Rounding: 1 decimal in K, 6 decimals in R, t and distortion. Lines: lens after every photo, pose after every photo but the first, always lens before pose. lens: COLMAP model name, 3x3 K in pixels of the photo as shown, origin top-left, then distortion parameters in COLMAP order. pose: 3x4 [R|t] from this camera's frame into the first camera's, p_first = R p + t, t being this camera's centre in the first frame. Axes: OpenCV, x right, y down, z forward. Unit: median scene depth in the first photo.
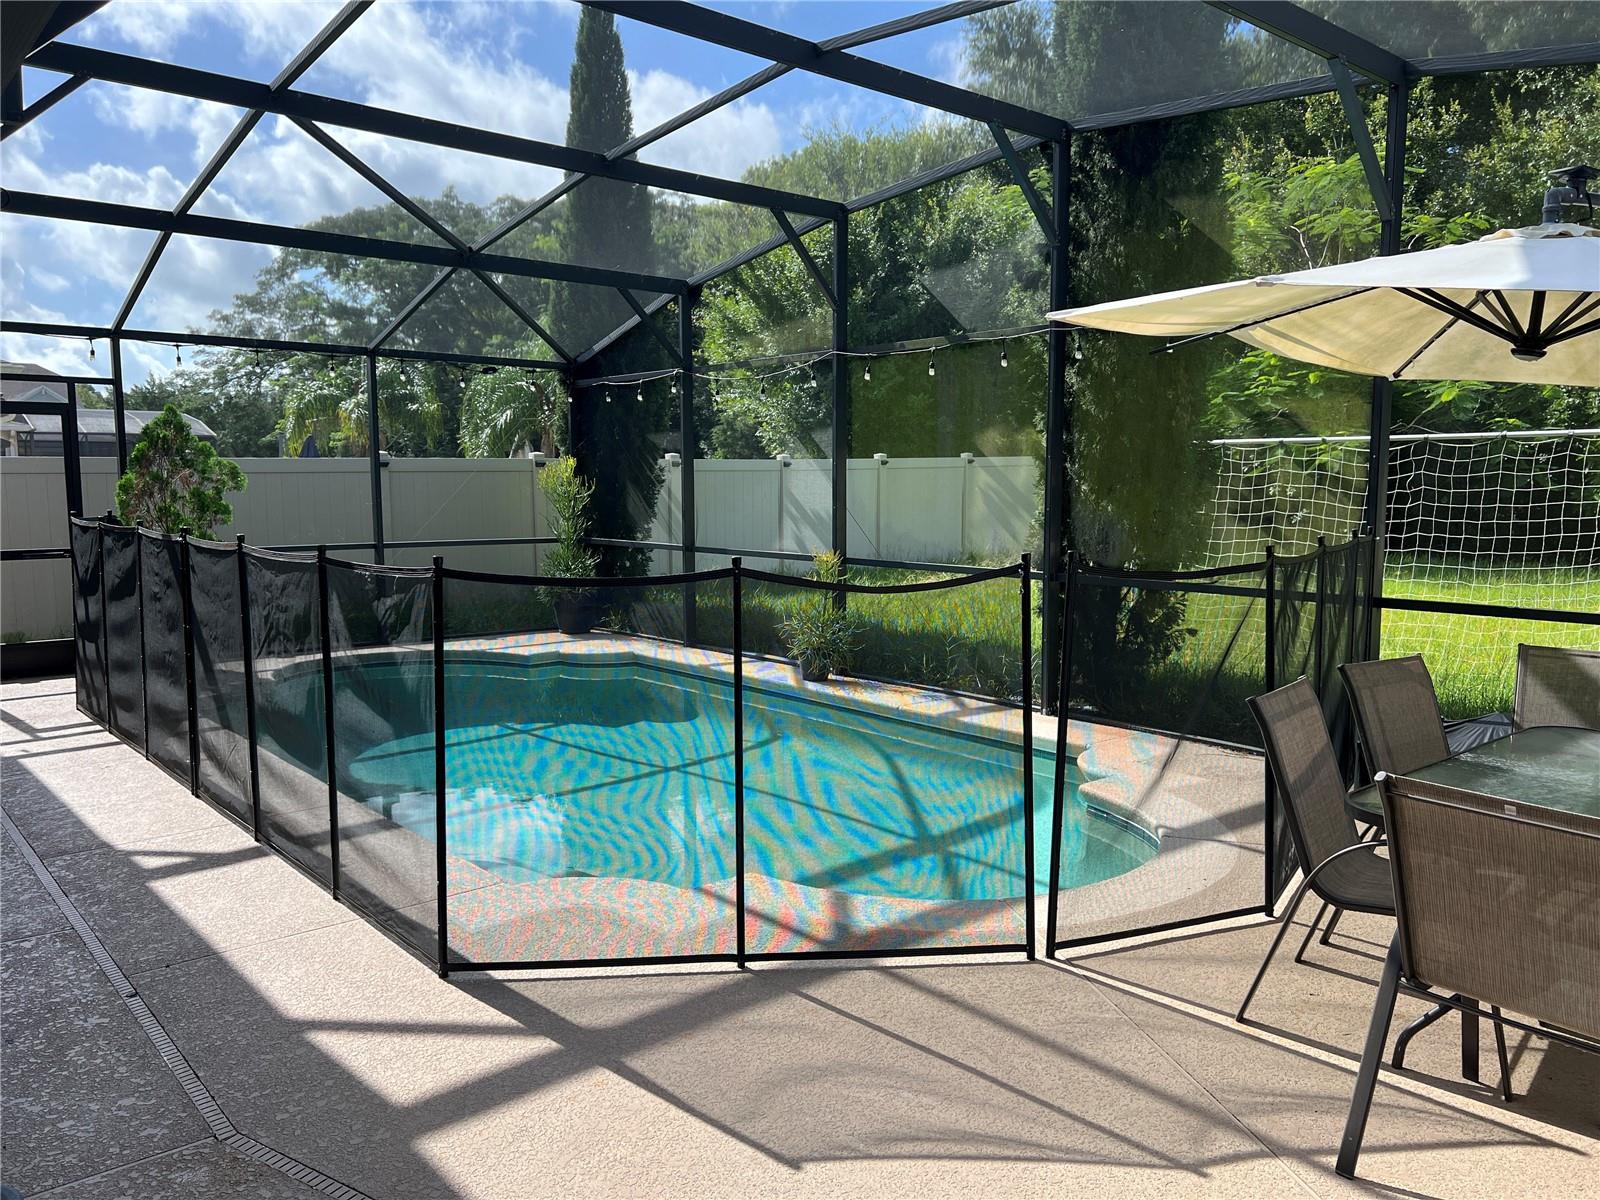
lens RADIAL K [[1201.8, 0, 801.8], [0, 1201.8, 597.3], [0, 0, 1]] dist [0.004414, 0.001142]
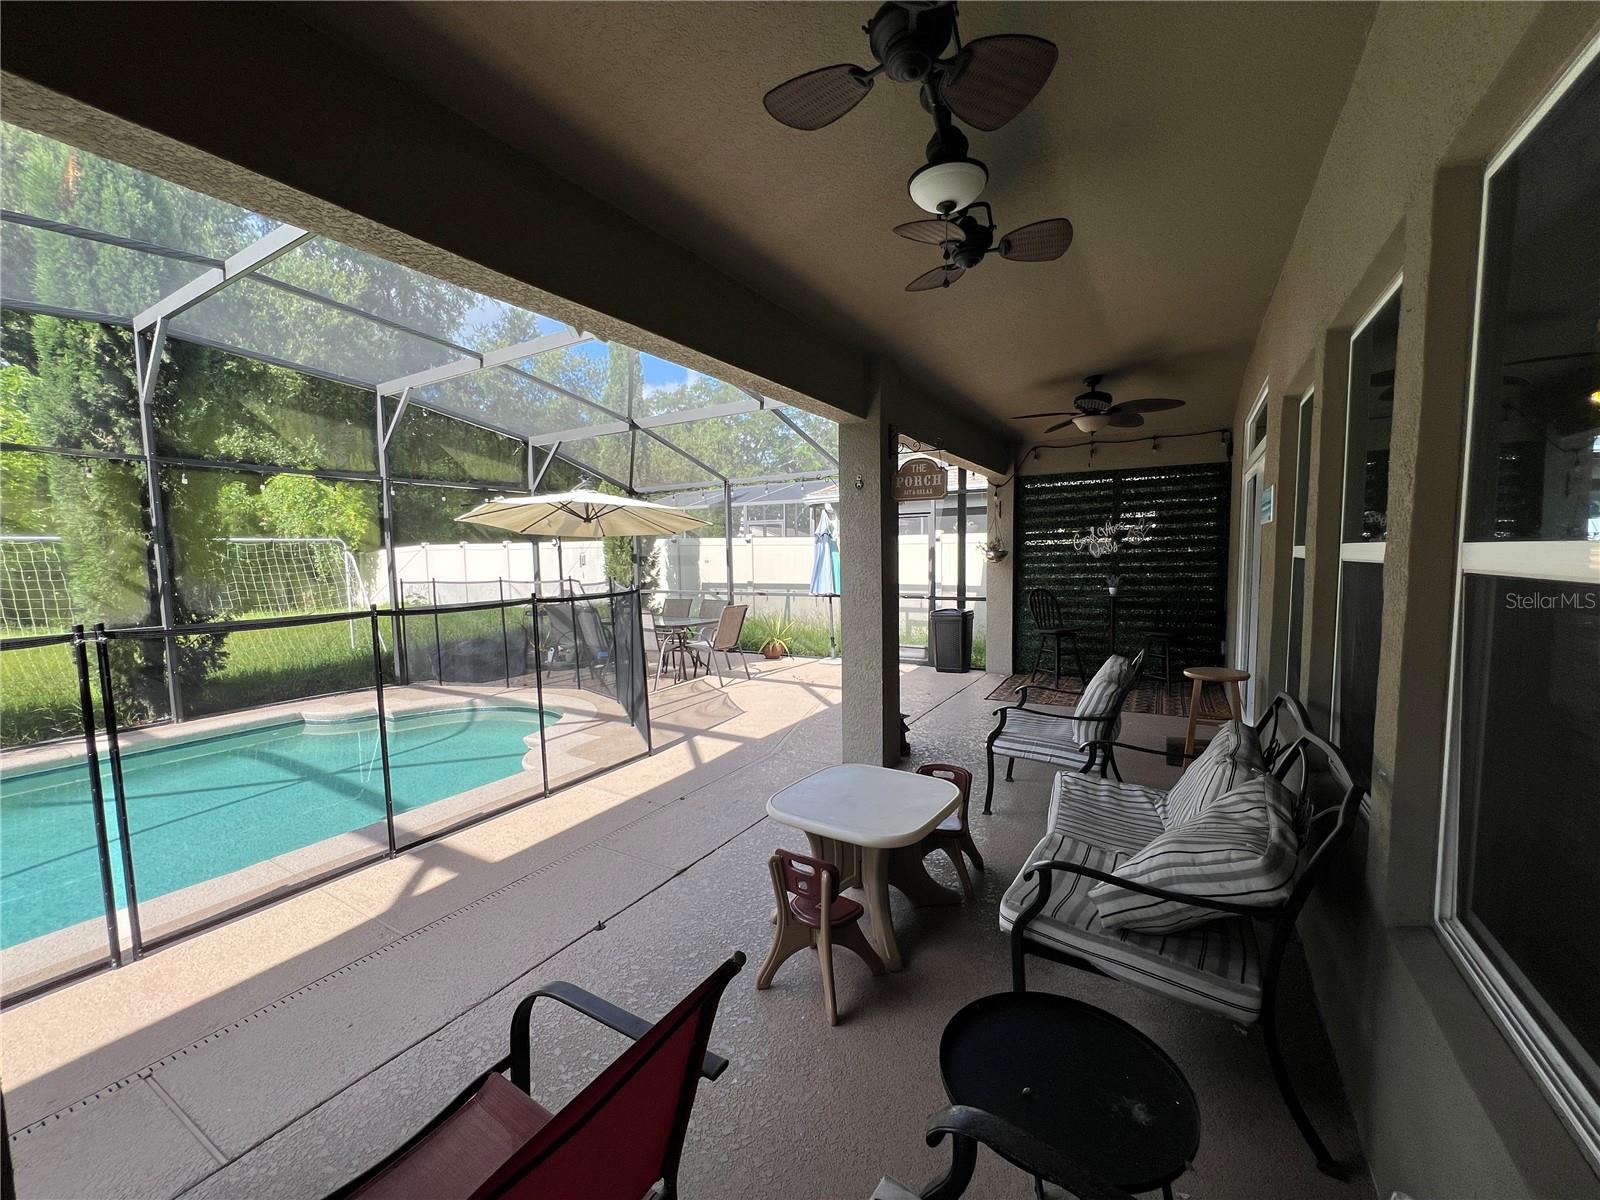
lens RADIAL K [[639.0, 0, 801.5], [0, 639.0, 598.5], [0, 0, 1]] dist [-0.000760, 0.000113]
pose [[-0.317213, -0.084411, 0.944590, -1.543707], [0.095369, 0.988142, 0.120330, -0.139855], [-0.943547, 0.128255, -0.305402, 0.997266]]
